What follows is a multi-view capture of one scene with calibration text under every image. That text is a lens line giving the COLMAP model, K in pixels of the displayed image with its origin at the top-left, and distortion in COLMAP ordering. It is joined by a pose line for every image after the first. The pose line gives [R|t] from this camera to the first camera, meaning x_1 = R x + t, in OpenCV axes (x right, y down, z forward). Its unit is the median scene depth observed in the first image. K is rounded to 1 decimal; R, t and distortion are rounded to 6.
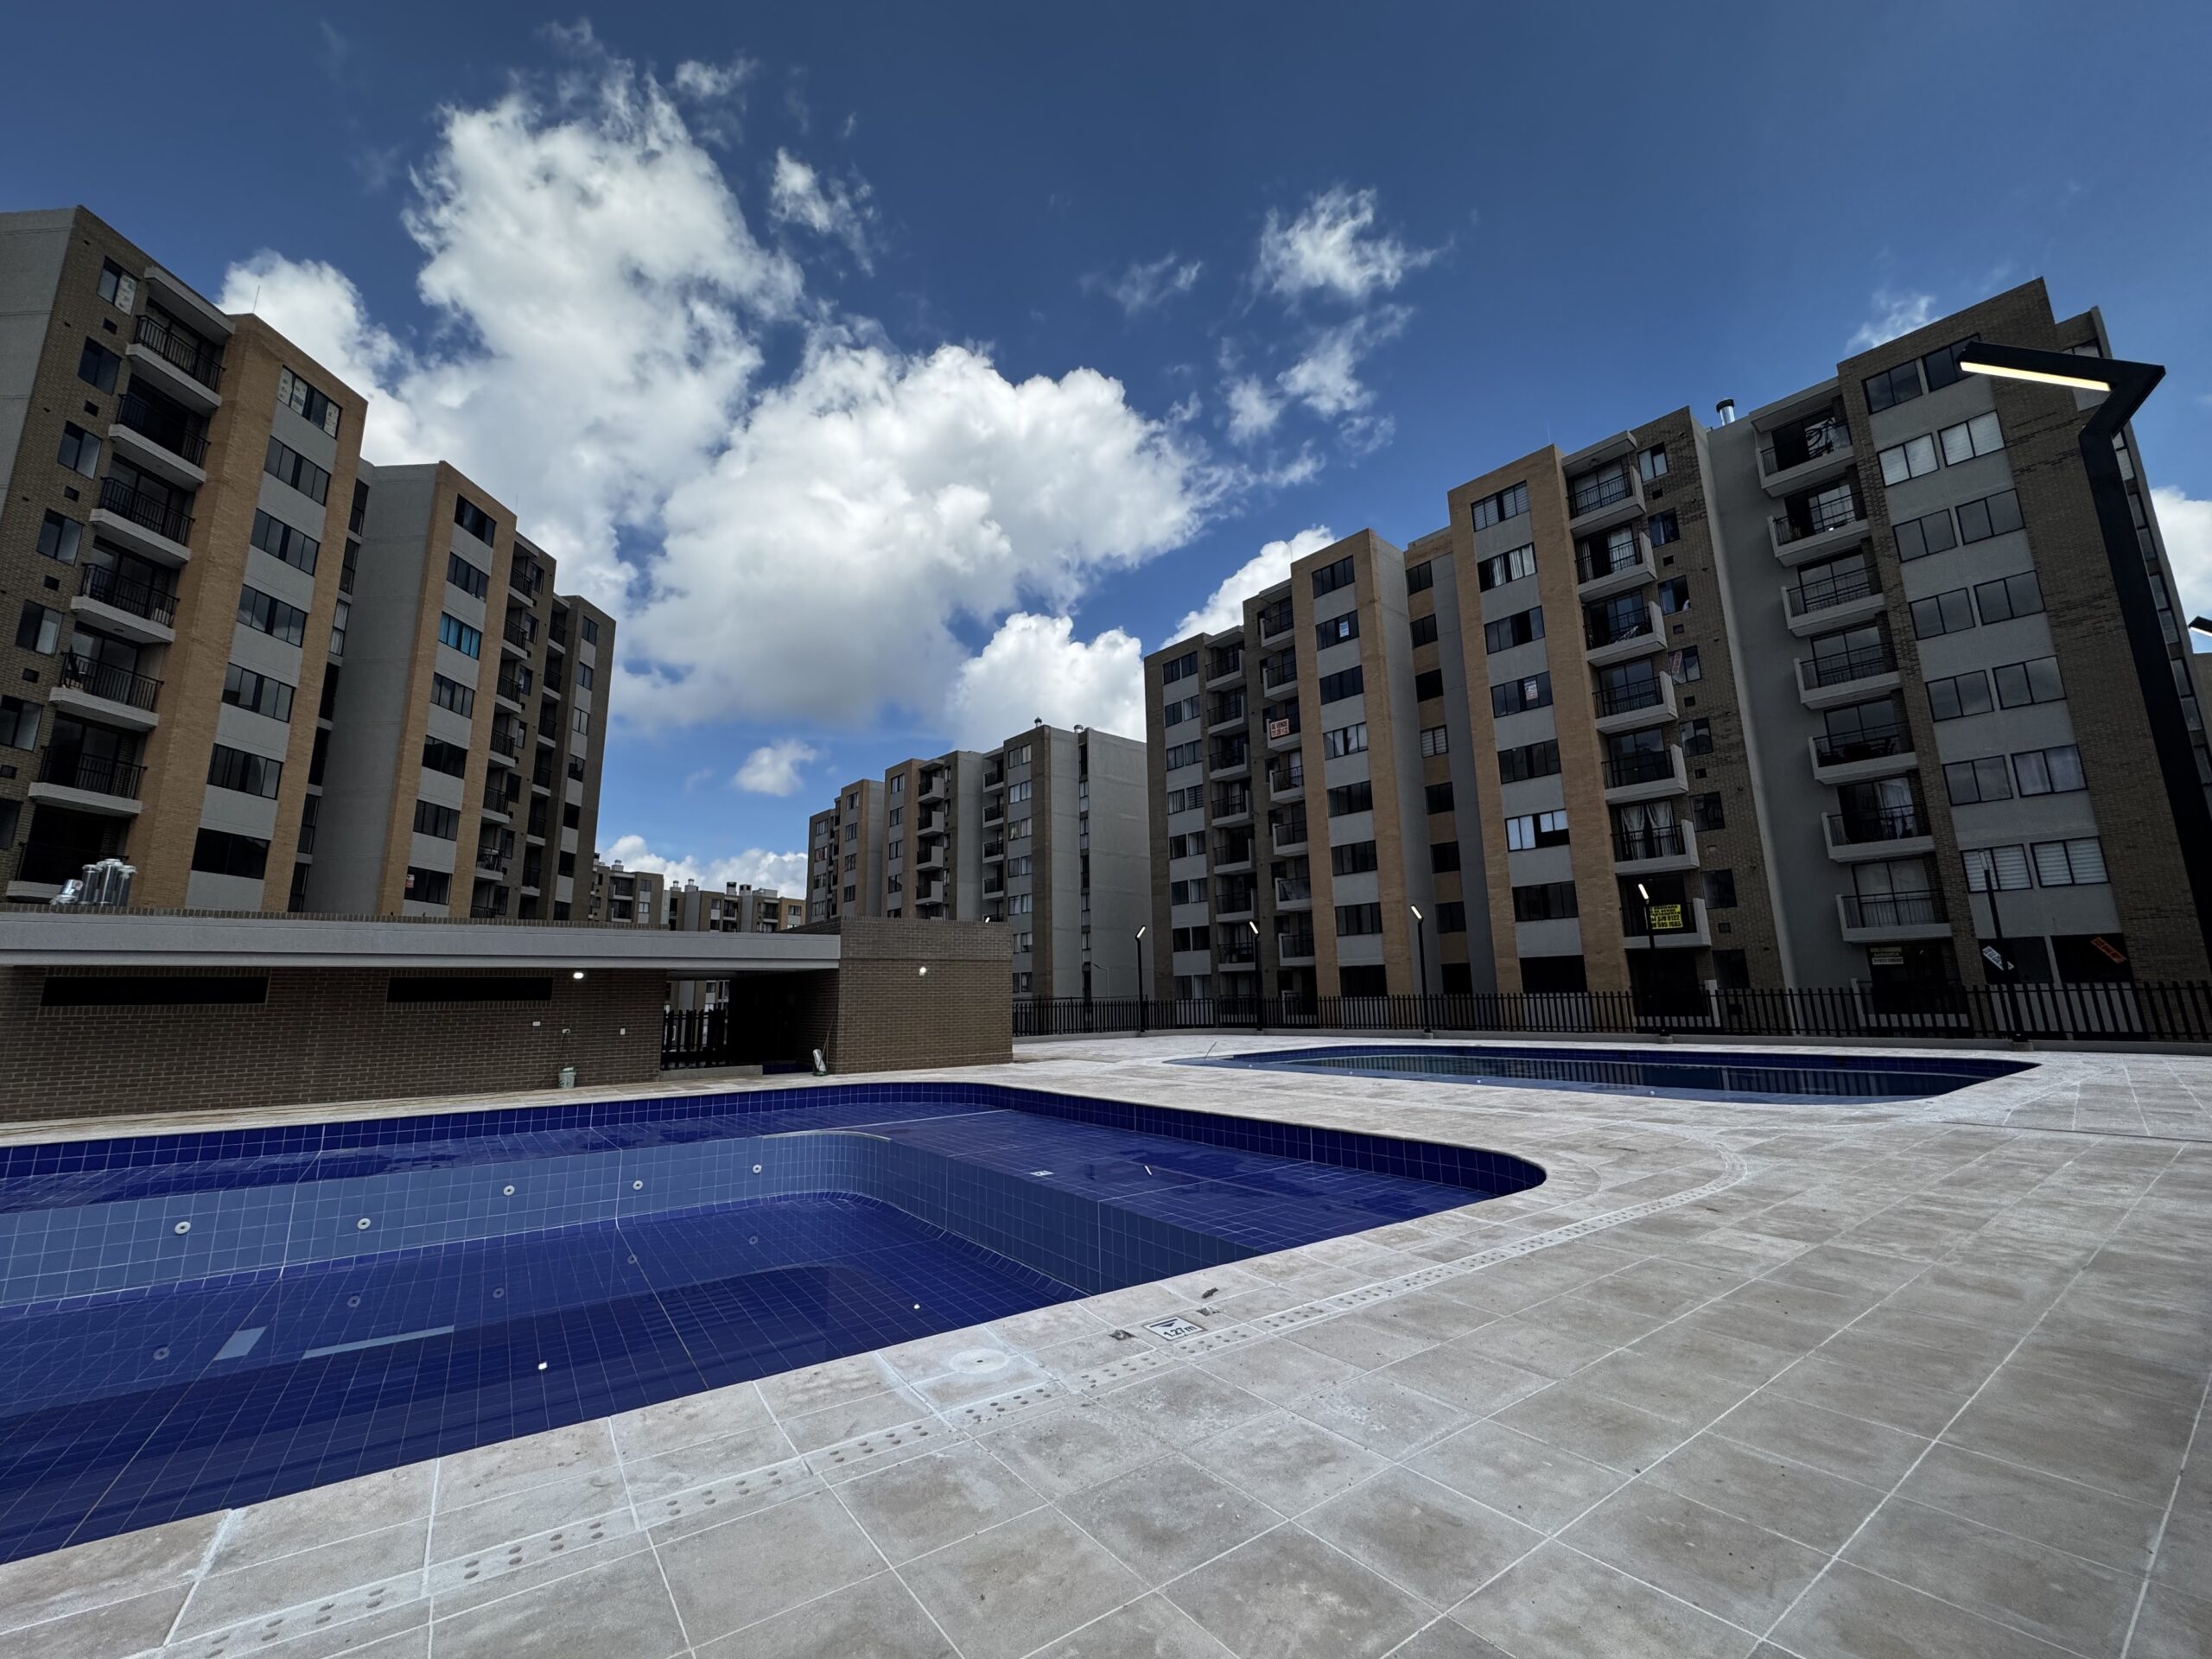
lens RADIAL K [[880.7, 0, 1110.2], [0, 880.7, 828.2], [0, 0, 1]] dist [-0.004056, 0.000541]
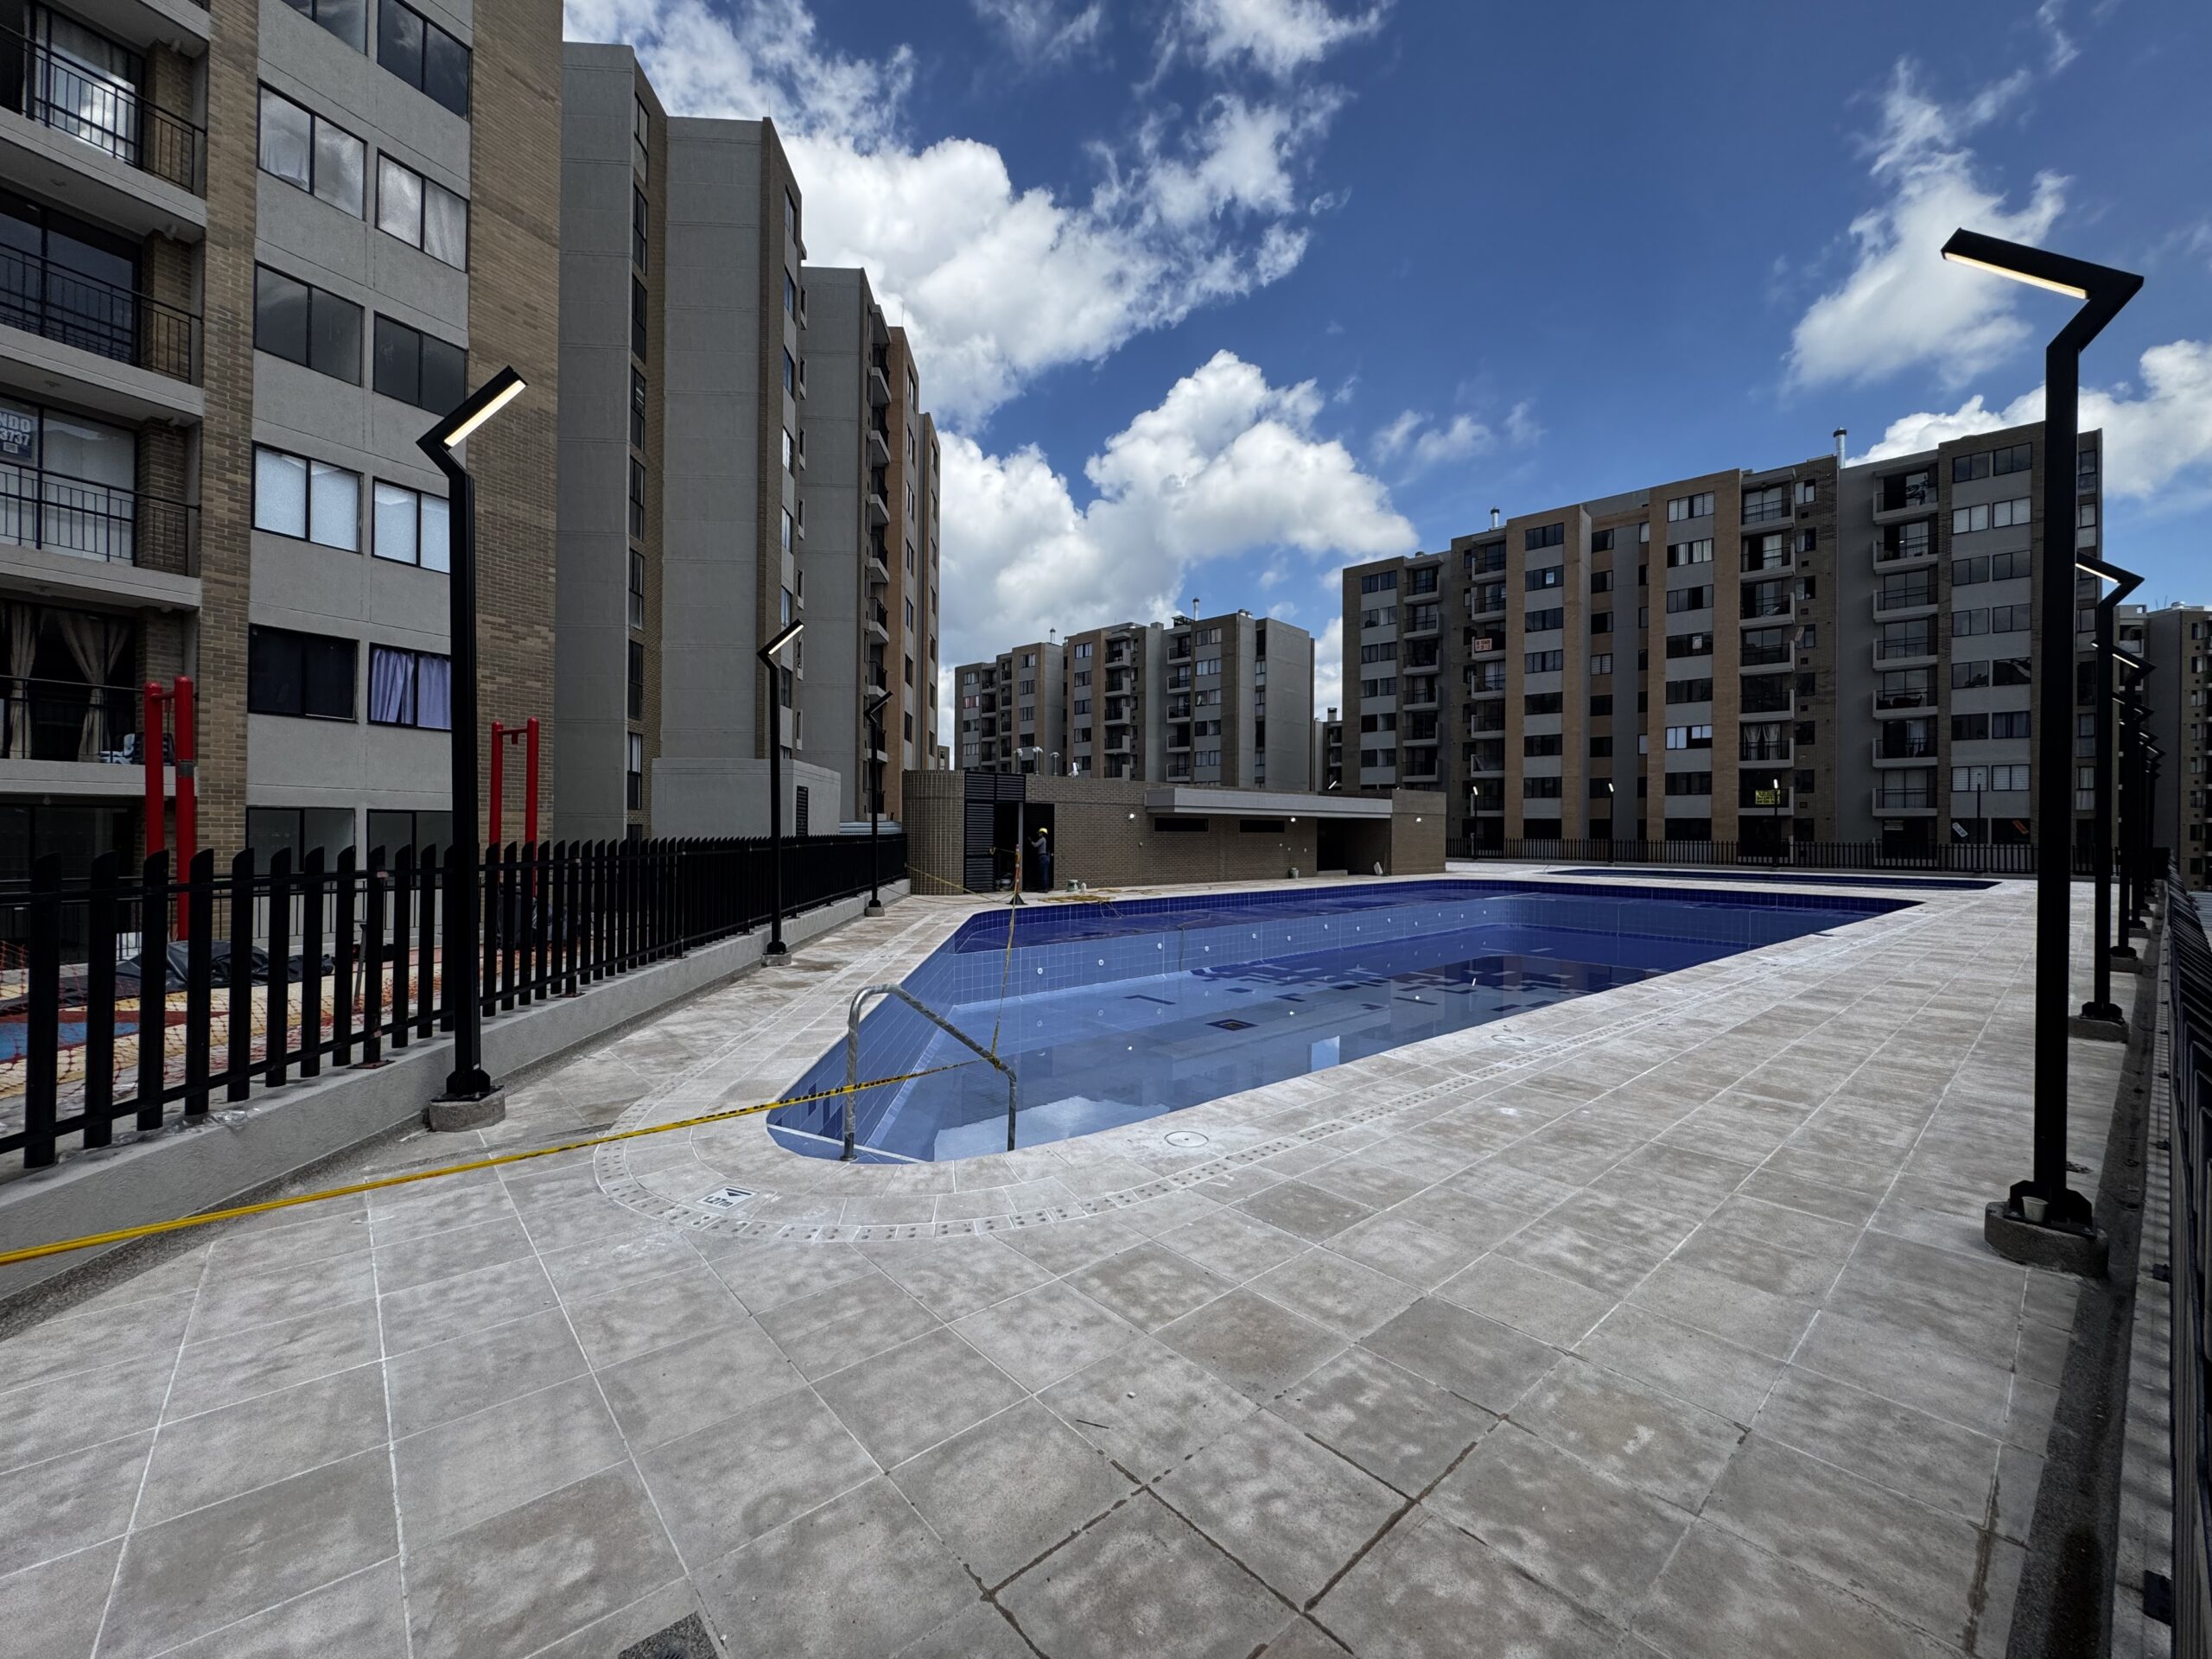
lens RADIAL K [[880.7, 0, 1100.0], [0, 880.7, 826.3], [0, 0, 1]] dist [-0.004056, 0.000541]
pose [[0.993870, 0.030178, 0.106353, -0.668281], [-0.049492, 0.981689, 0.183951, -0.072769], [-0.098854, -0.188087, 0.977165, -0.412186]]
